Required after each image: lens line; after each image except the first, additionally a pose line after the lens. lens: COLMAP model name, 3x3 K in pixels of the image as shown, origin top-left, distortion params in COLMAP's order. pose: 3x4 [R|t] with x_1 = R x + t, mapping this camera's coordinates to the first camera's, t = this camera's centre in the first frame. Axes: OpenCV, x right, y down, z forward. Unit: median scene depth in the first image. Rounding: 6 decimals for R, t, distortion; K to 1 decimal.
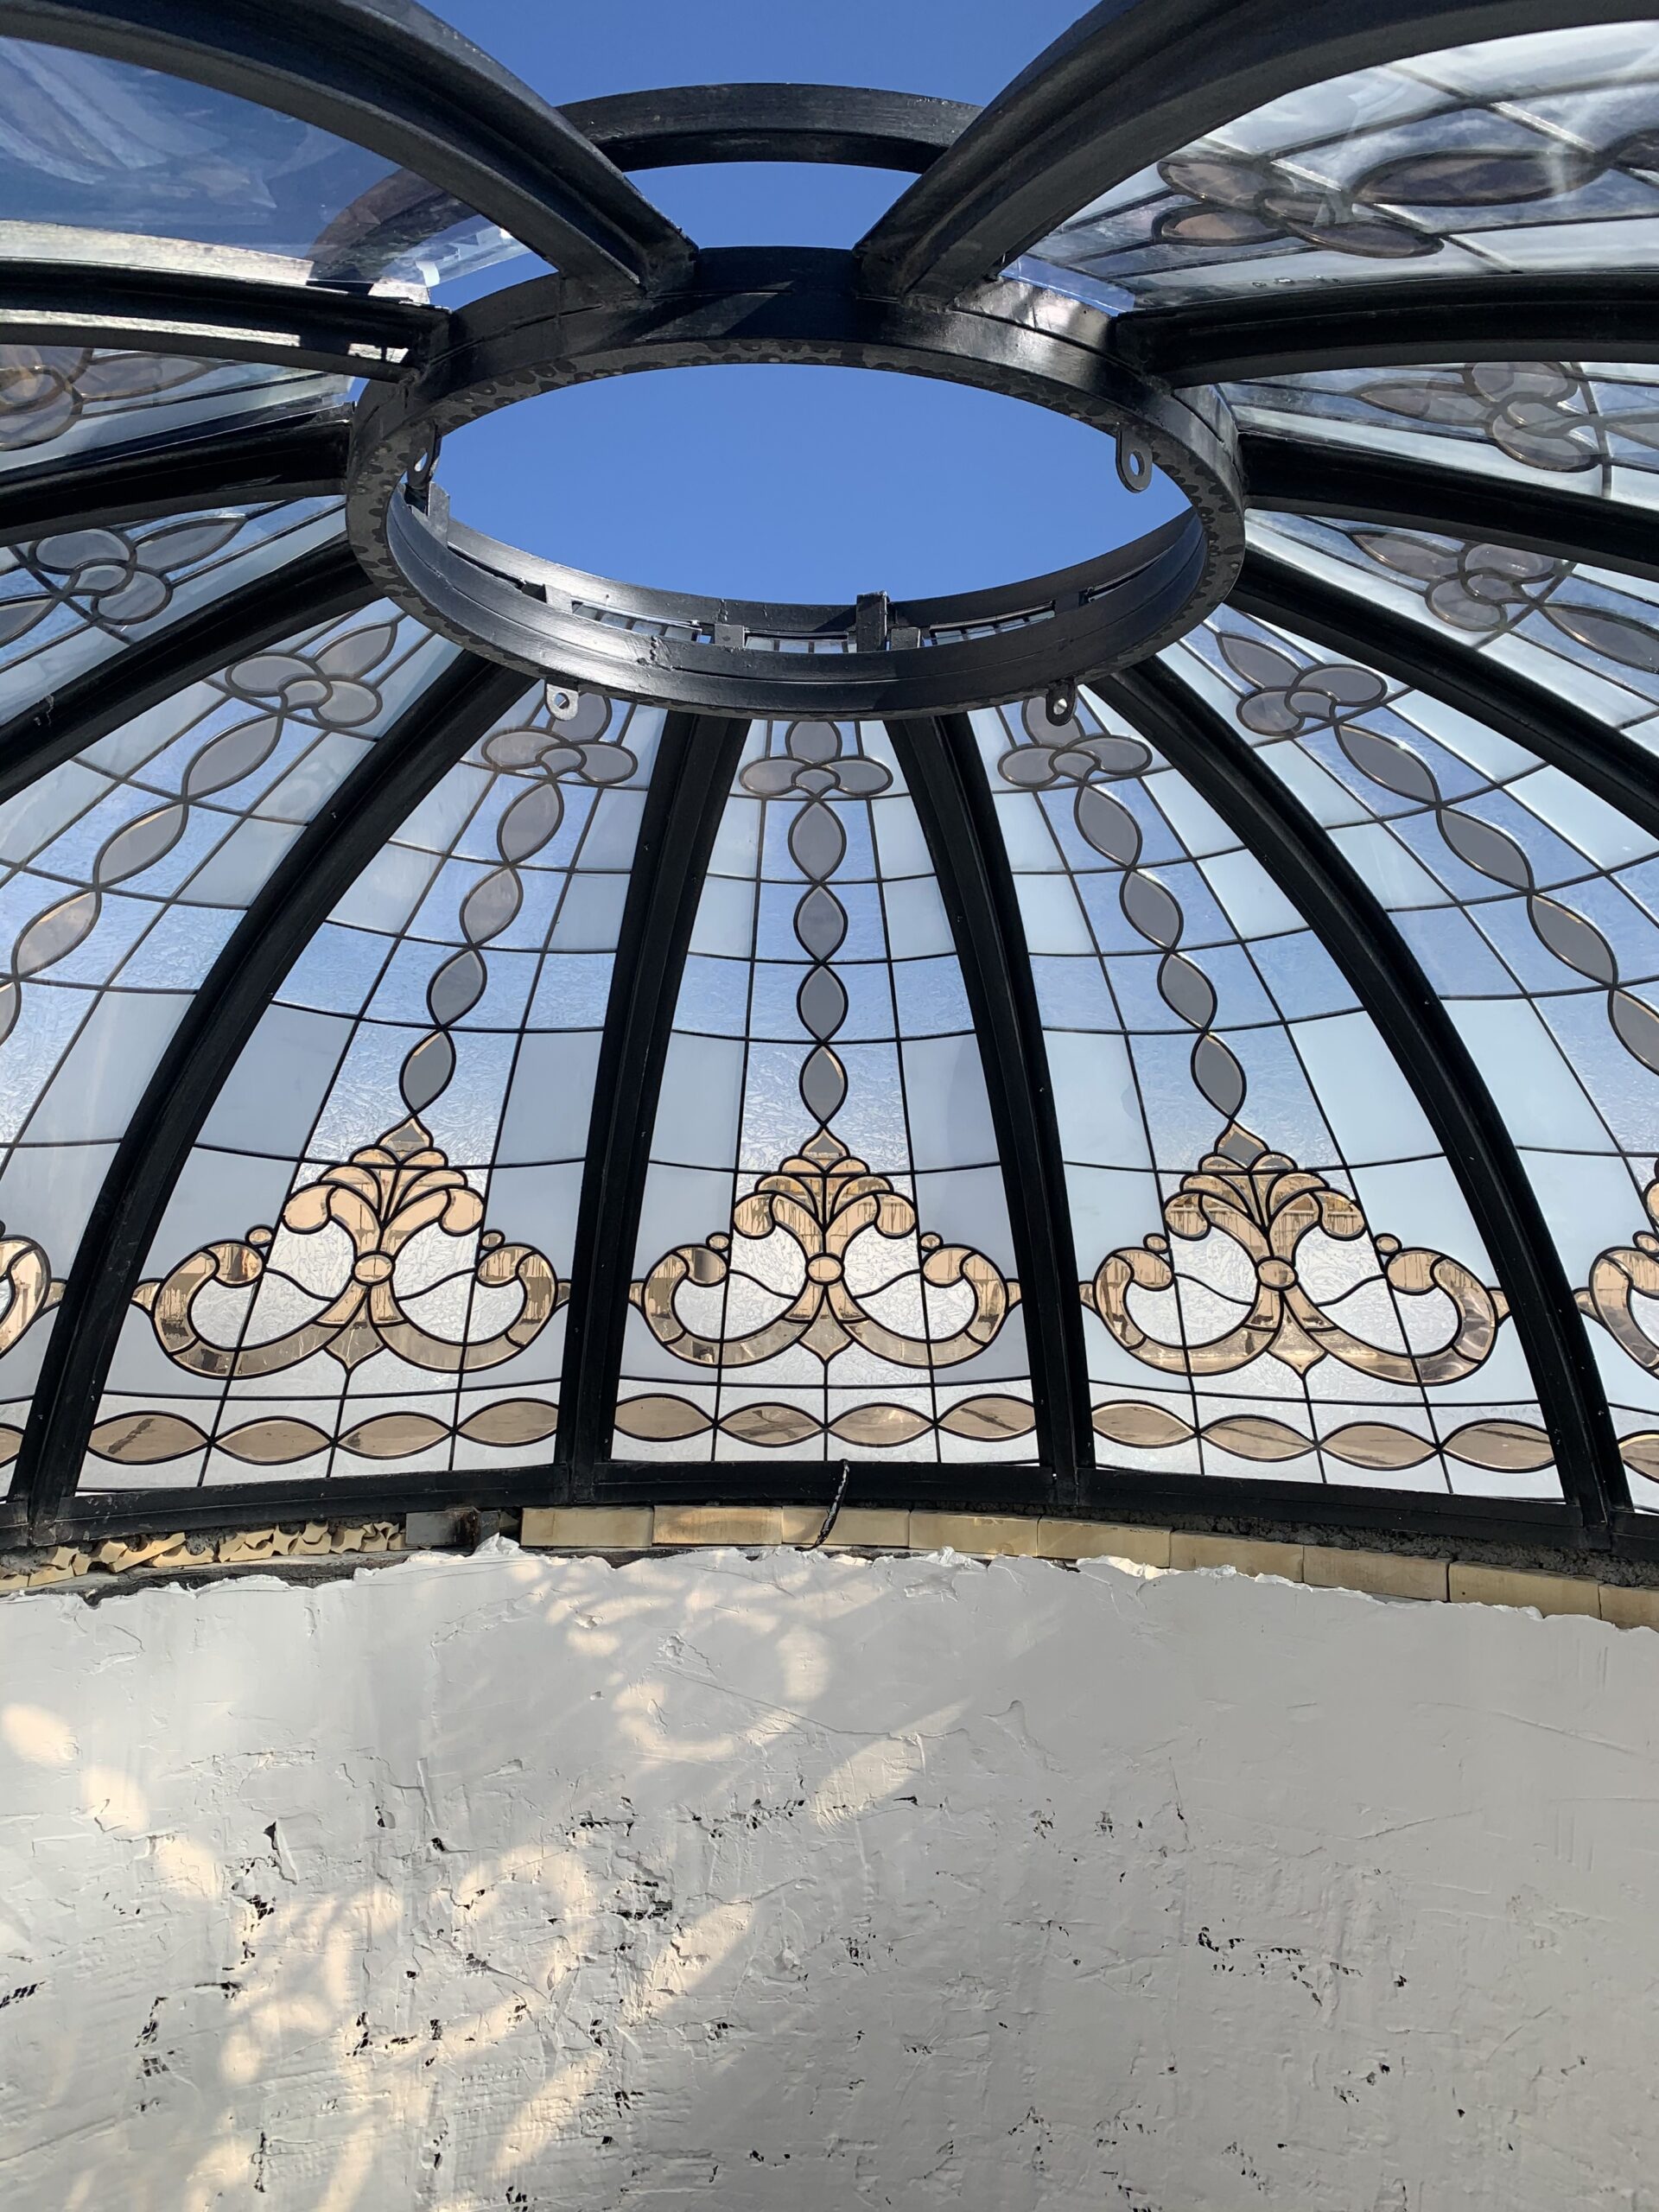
lens RADIAL K [[1665.9, 0, 843.6], [0, 1665.9, 1056.1], [0, 0, 1]] dist [0.098073, -0.250024]
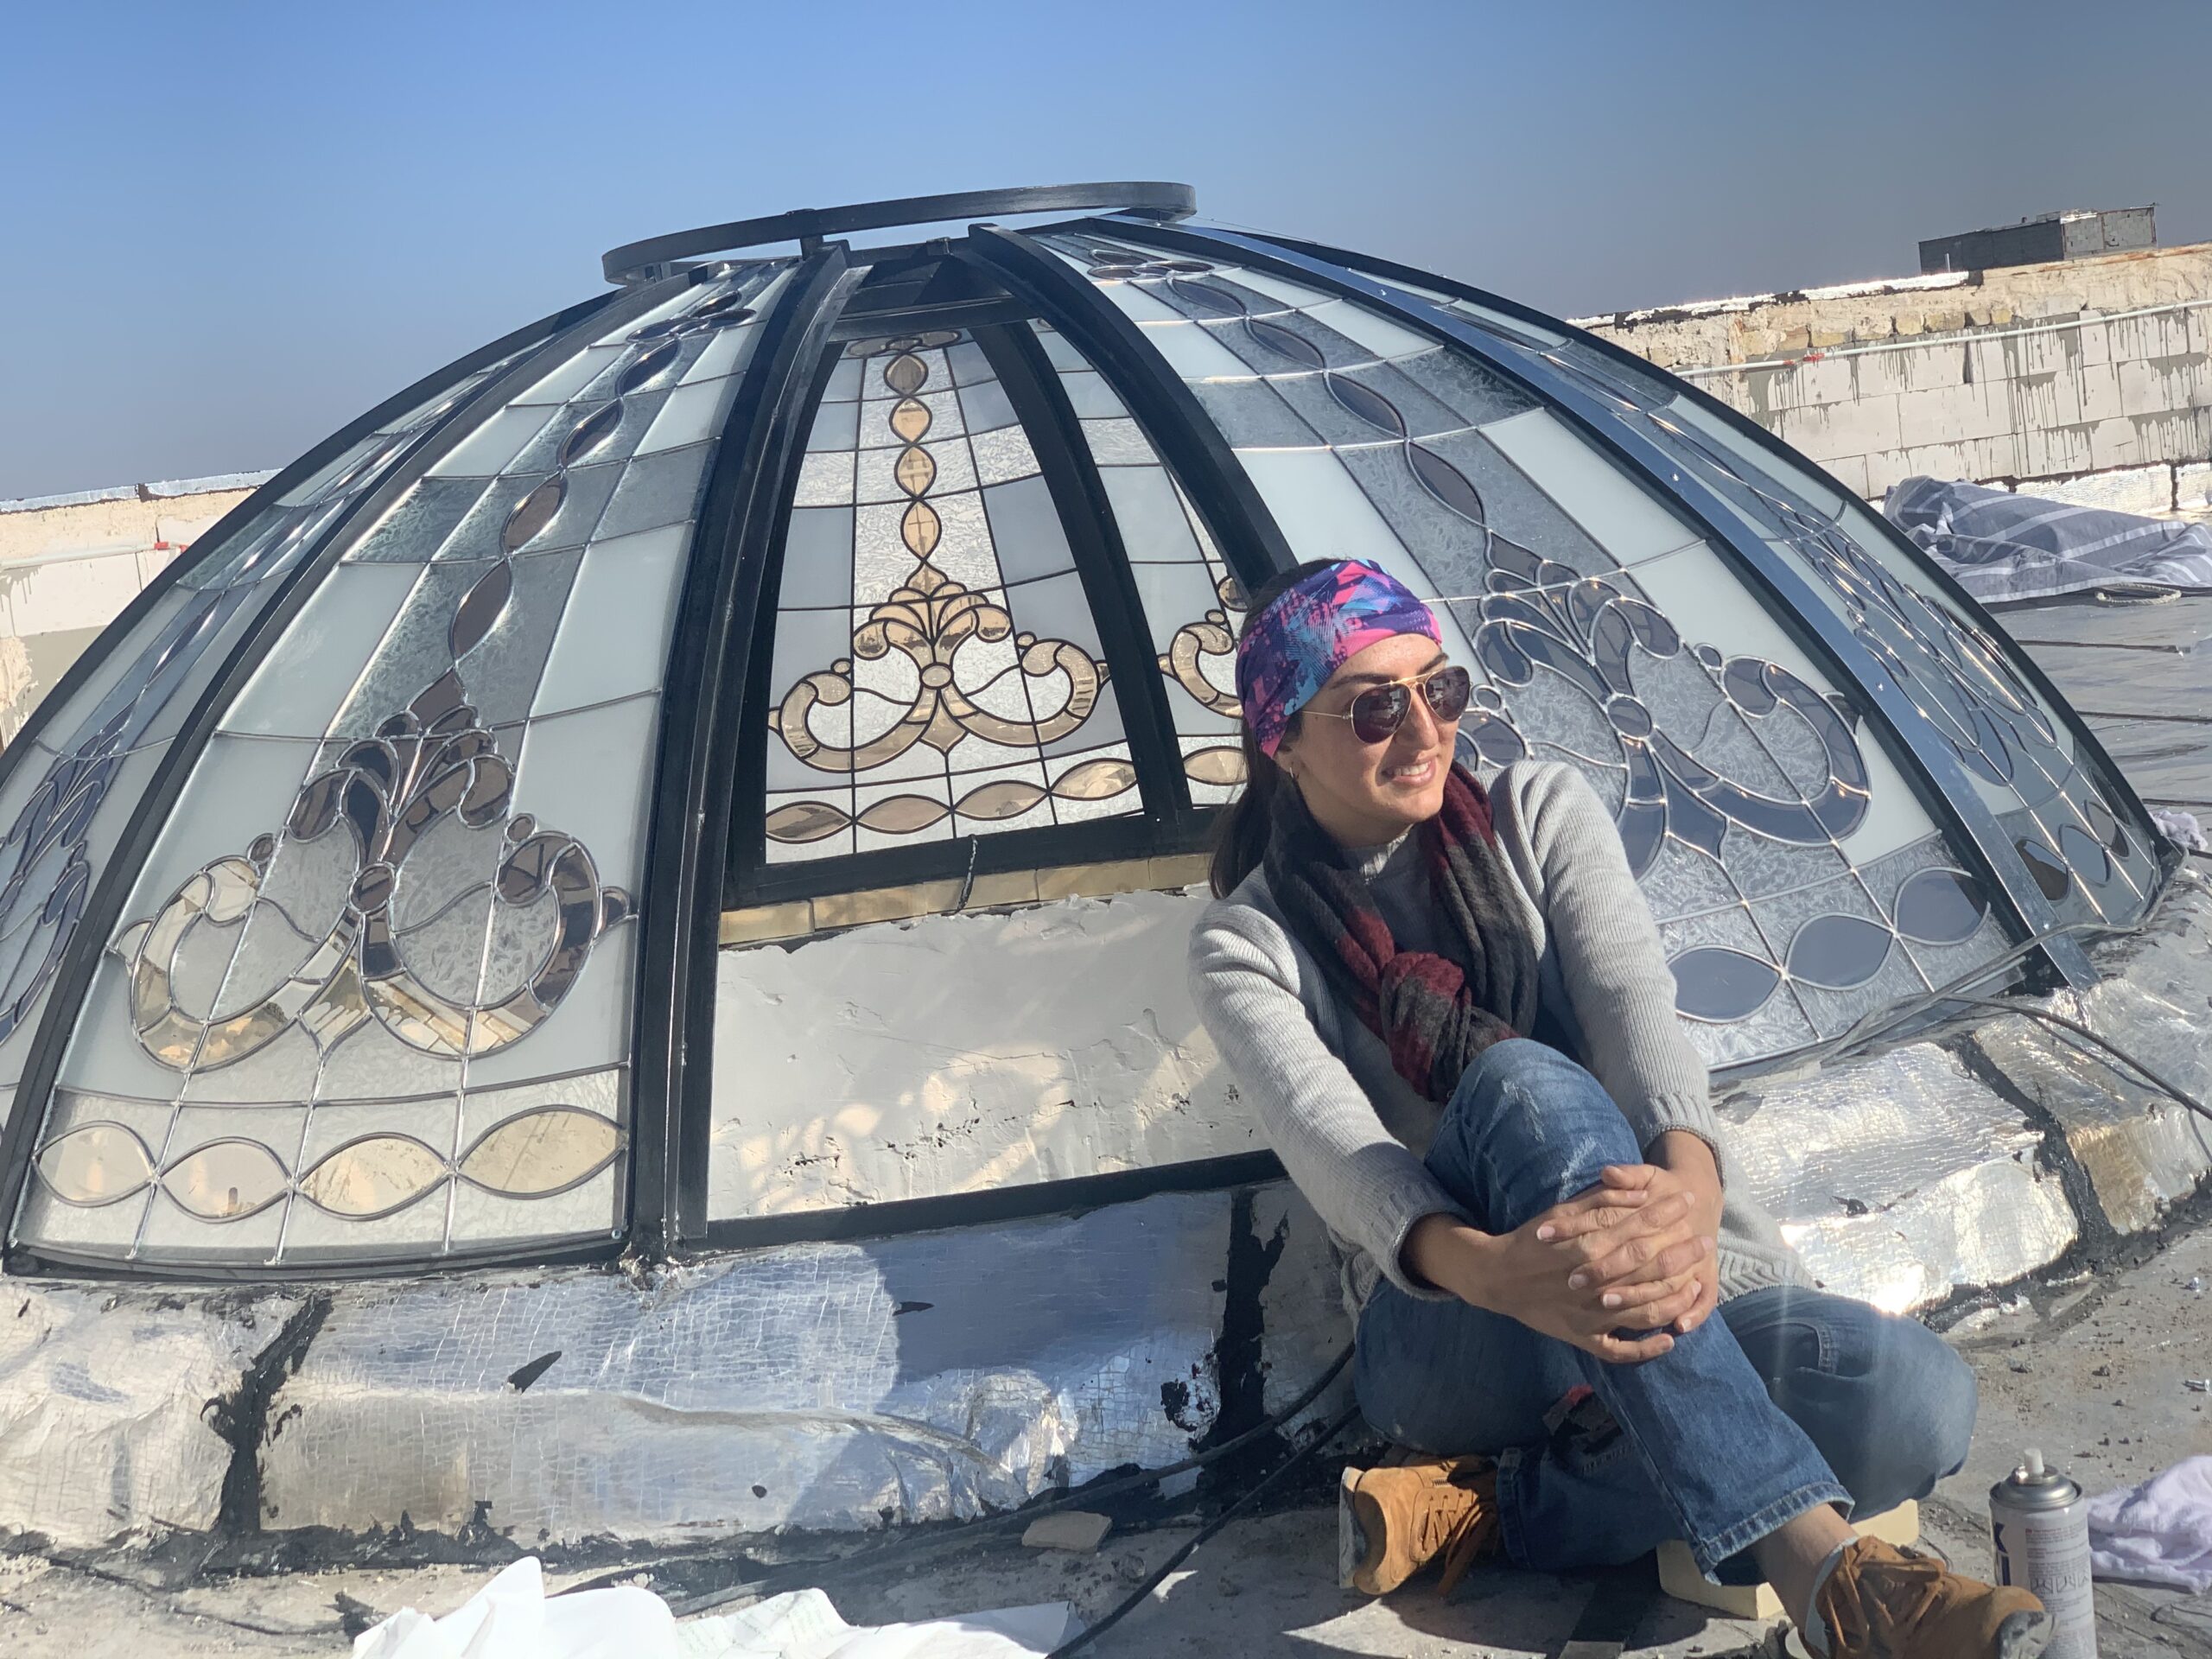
lens RADIAL K [[3365.4, 0, 1106.0], [0, 3365.4, 829.5], [0, 0, 1]] dist [0.206730, -0.009733]
pose [[0.986119, -0.146609, 0.077948, -0.091635], [0.124859, 0.964200, 0.233940, -0.293929], [-0.109455, -0.220960, 0.969121, -1.260622]]
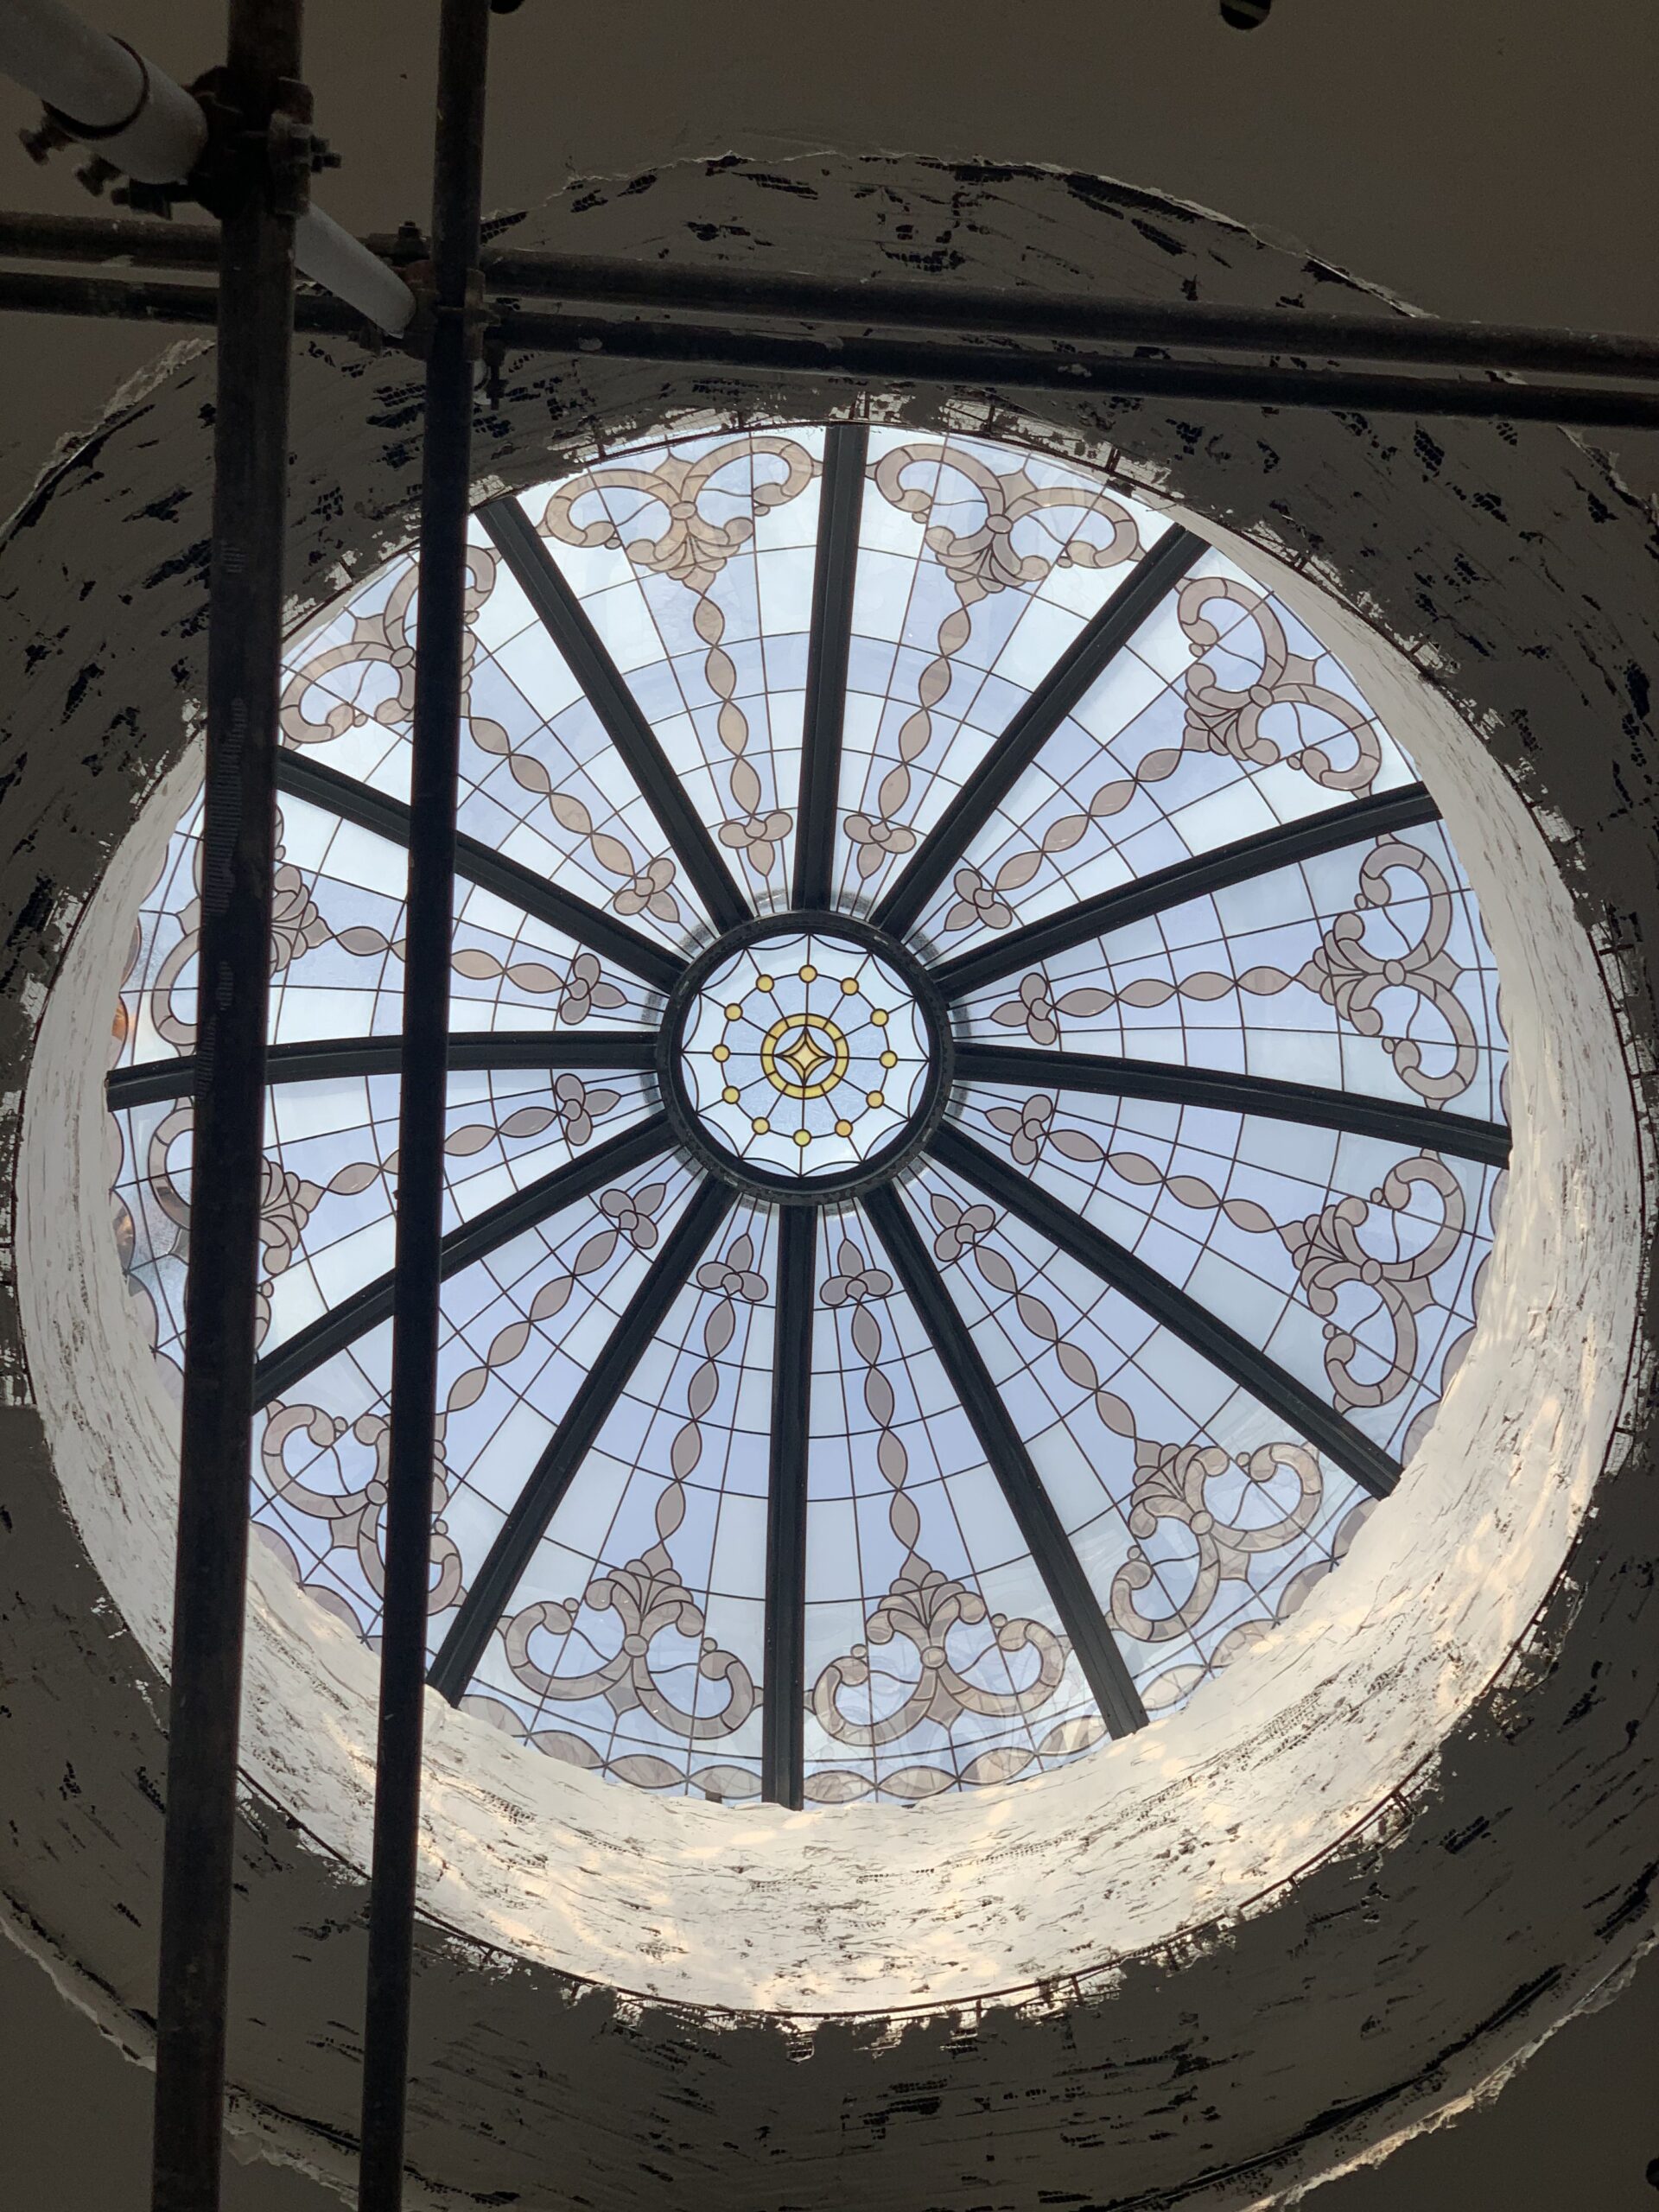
lens RADIAL K [[3365.4, 0, 829.5], [0, 3365.4, 1106.0], [0, 0, 1]] dist [0.206730, -0.009733]
pose [[-0.204573, -0.964019, -0.169756, 0.463007], [0.154764, 0.139387, -0.978069, 2.864104], [0.966539, -0.226359, 0.120681, 0.167410]]
